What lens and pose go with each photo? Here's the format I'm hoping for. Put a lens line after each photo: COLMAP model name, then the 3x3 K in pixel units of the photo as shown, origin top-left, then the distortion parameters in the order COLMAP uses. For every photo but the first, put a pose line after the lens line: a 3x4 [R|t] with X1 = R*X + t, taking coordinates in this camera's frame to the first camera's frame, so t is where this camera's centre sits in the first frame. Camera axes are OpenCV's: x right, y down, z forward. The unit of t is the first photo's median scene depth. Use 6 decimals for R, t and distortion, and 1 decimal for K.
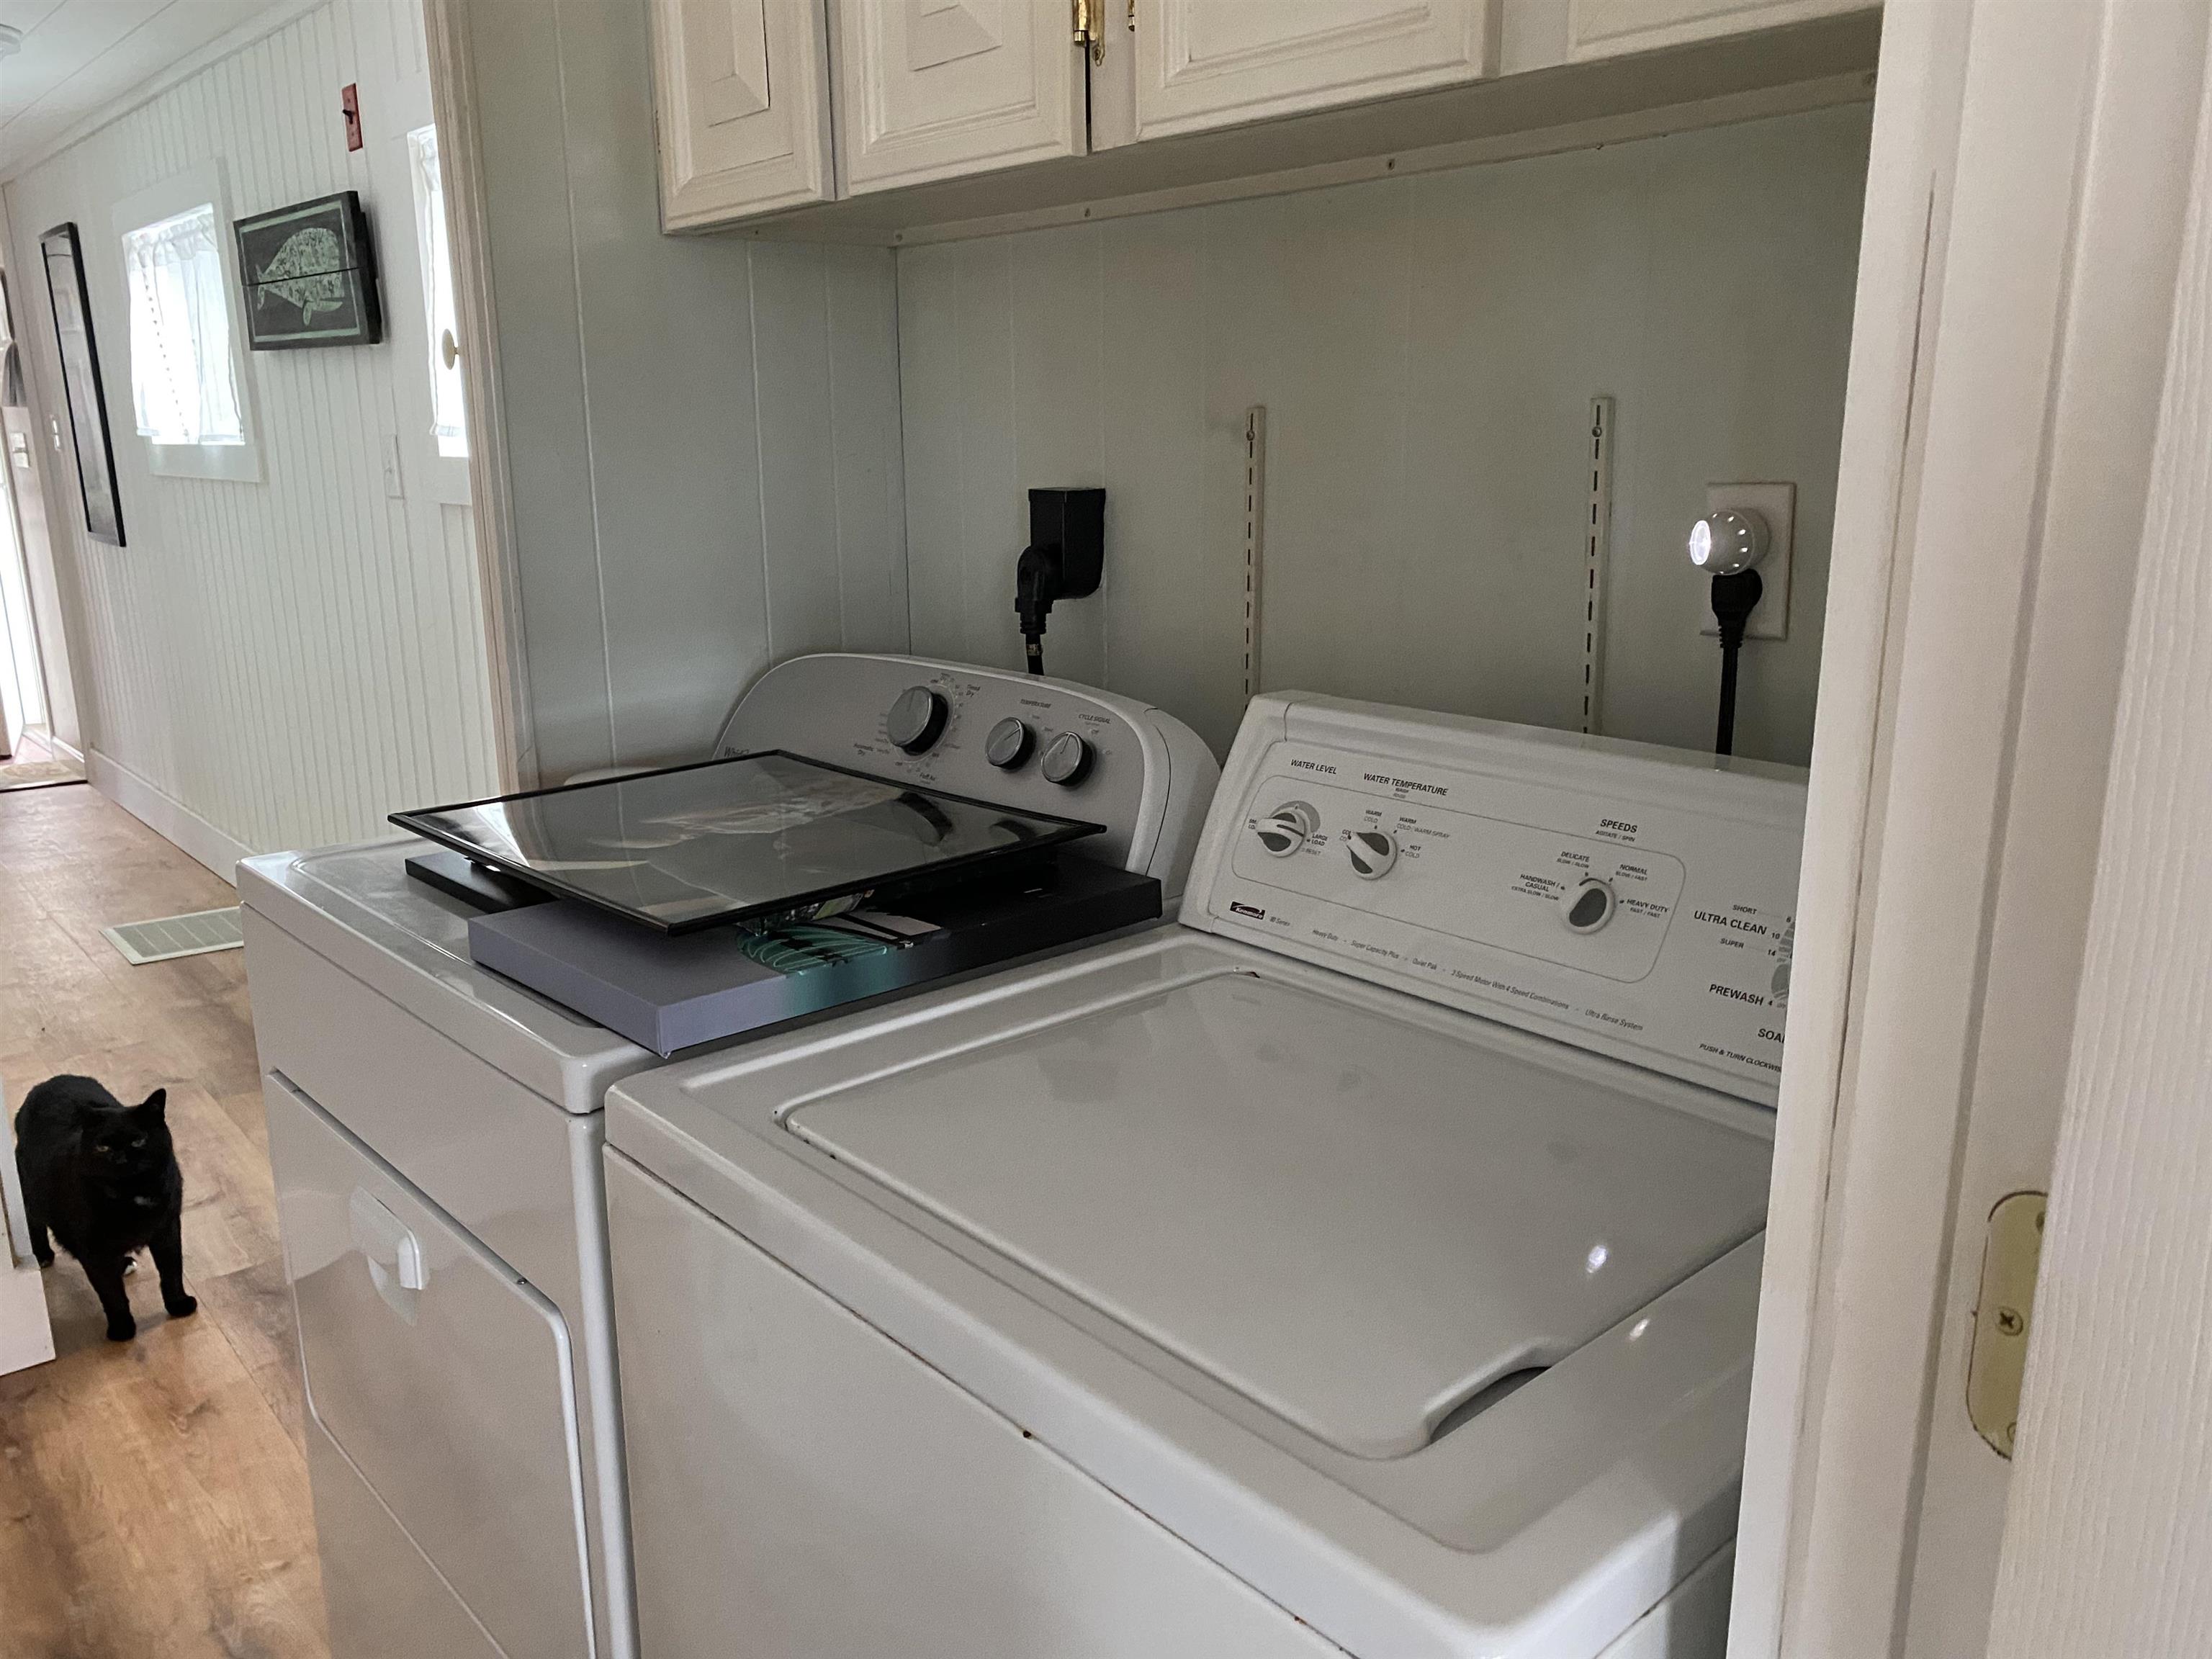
lens RADIAL K [[1683.9, 0, 1105.4], [0, 1683.9, 834.4], [0, 0, 1]] dist [0.034794, -0.039103]
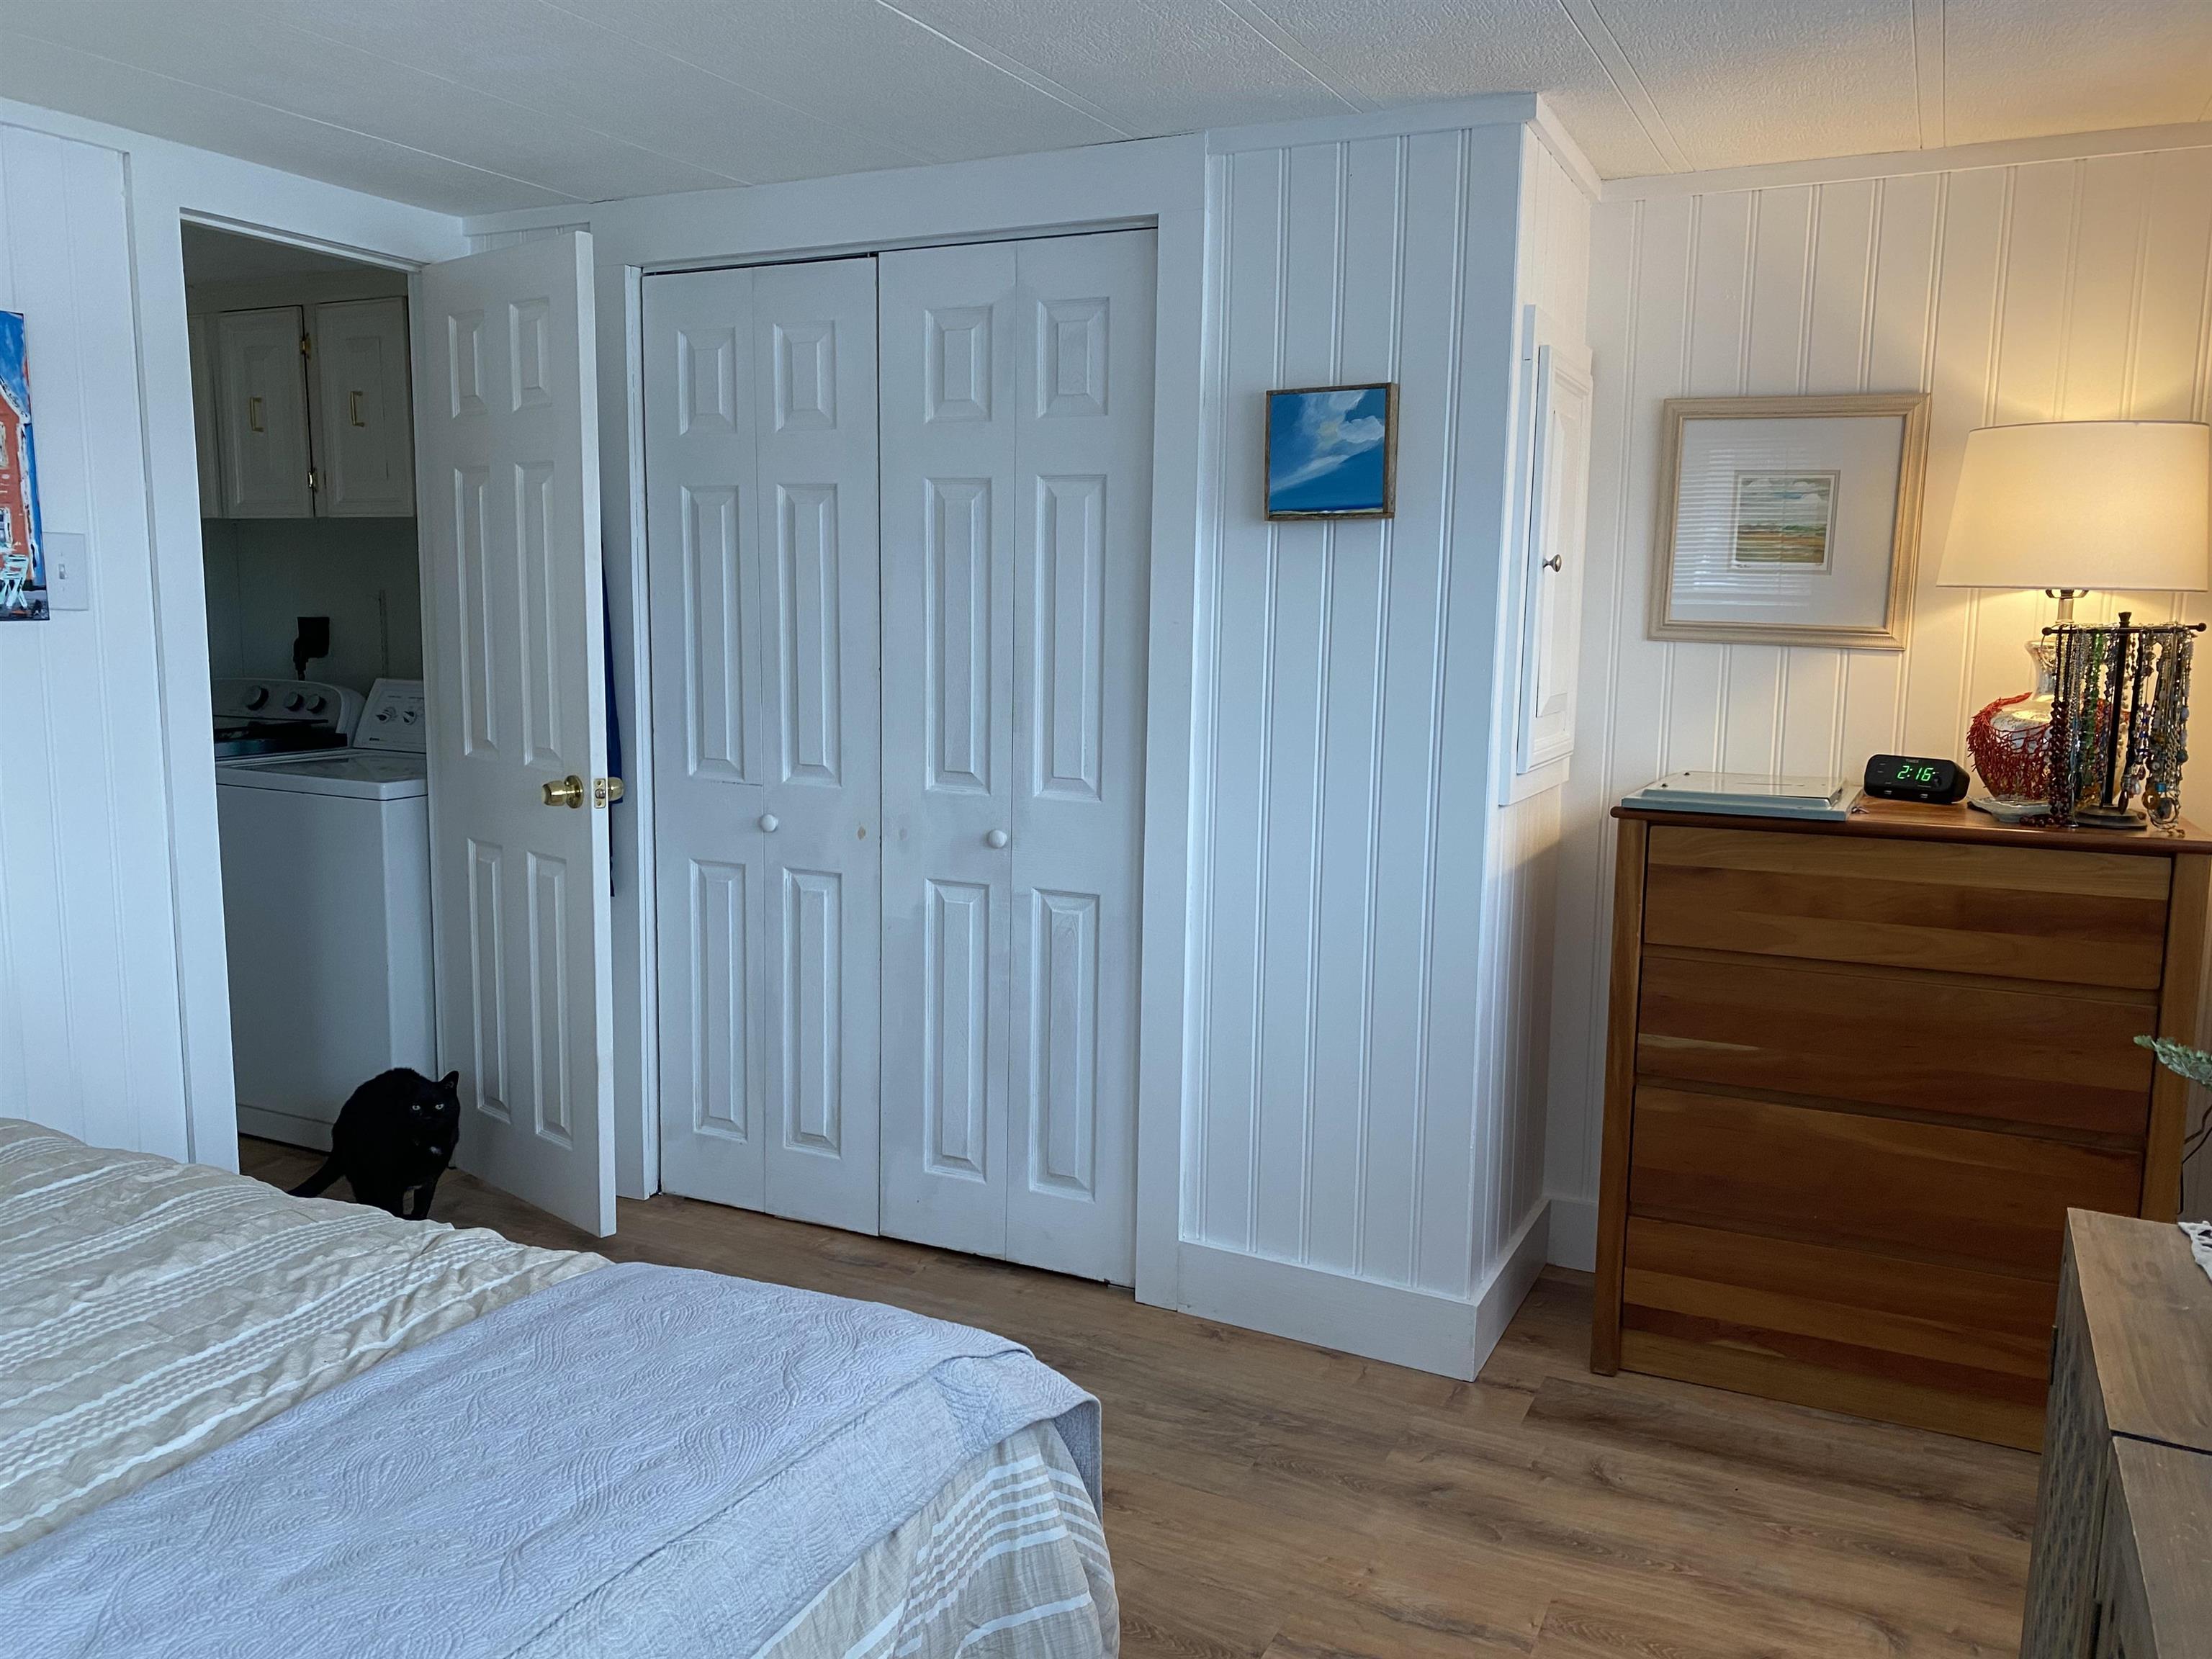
lens RADIAL K [[1683.9, 0, 1088.1], [0, 1683.9, 820.2], [0, 0, 1]] dist [0.034794, -0.039103]
pose [[0.925704, -0.036369, 0.376496, 0.107705], [0.075572, 0.993081, -0.089882, 0.526433], [-0.370623, 0.111656, 0.922048, -2.231144]]
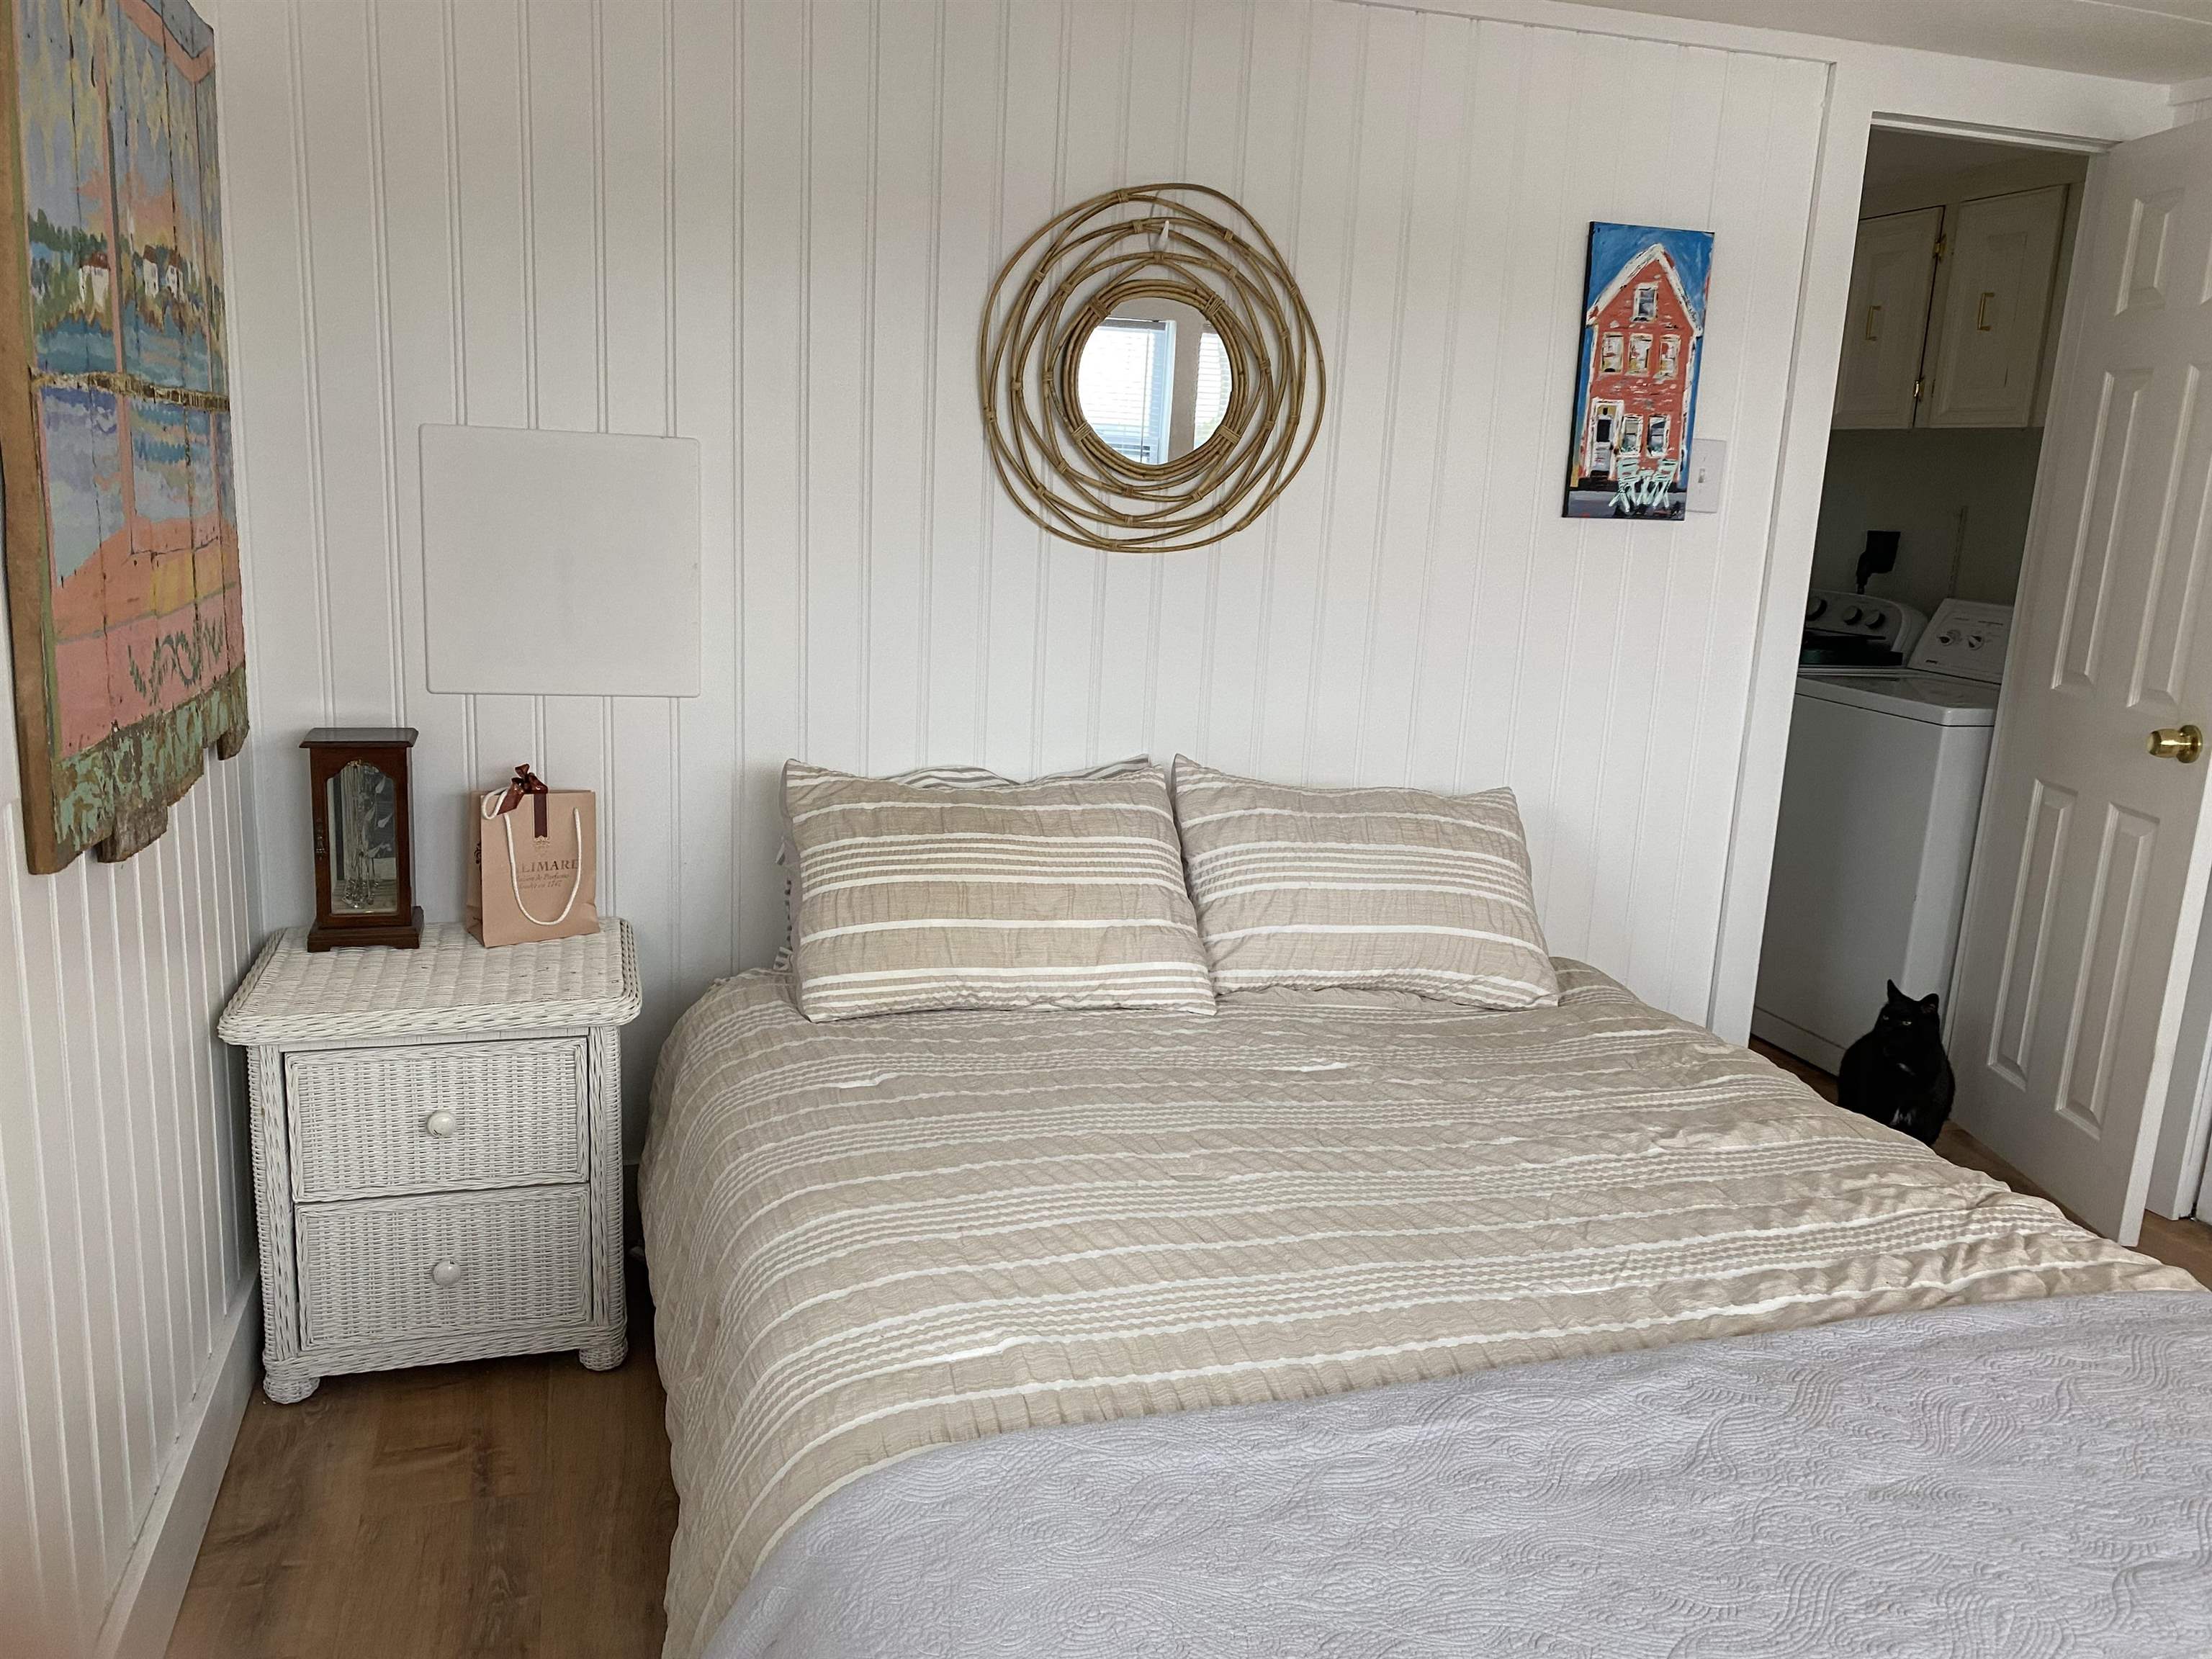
lens RADIAL K [[1683.9, 0, 1077.5], [0, 1683.9, 822.6], [0, 0, 1]] dist [0.034794, -0.039103]
pose [[0.905216, 0.131475, -0.404102, -0.037807], [-0.148575, 0.988839, -0.011099, 0.538347], [0.398133, 0.070086, 0.914646, -2.212189]]
